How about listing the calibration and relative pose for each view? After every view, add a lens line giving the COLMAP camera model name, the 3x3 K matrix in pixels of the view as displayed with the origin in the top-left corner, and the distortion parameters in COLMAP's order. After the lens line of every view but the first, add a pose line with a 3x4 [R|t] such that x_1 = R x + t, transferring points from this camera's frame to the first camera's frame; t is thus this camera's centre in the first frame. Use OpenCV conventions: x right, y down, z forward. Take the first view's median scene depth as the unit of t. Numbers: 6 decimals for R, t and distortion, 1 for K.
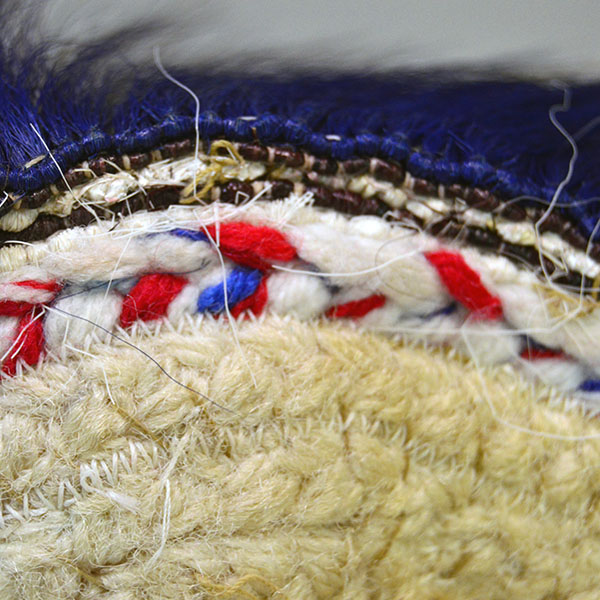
lens RADIAL K [[1868.2, 0, 299.8], [0, 1868.2, 300.1], [0, 0, 1]] dist [-0.033792, 0.000000]
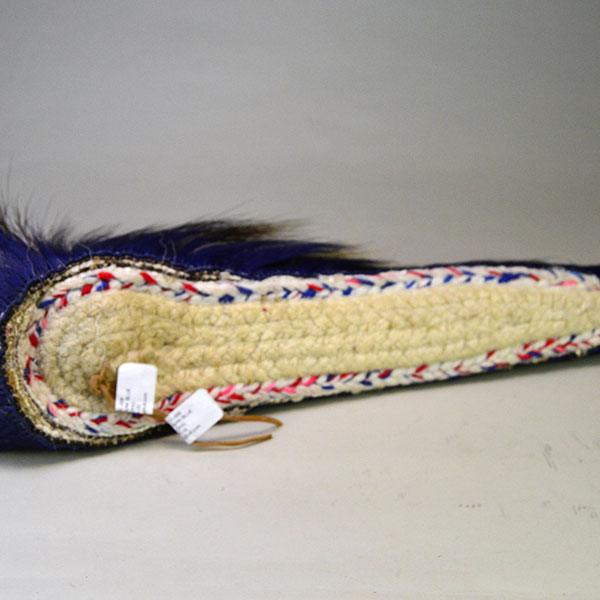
lens RADIAL K [[966.2, 0, 299.8], [0, 966.2, 300.0], [0, 0, 1]] dist [-0.087387, 0.000000]
pose [[0.954689, -0.150291, 0.256869, -0.198291], [0.149597, 0.988494, 0.022357, 0.052821], [-0.257274, 0.017083, 0.966188, -1.611899]]
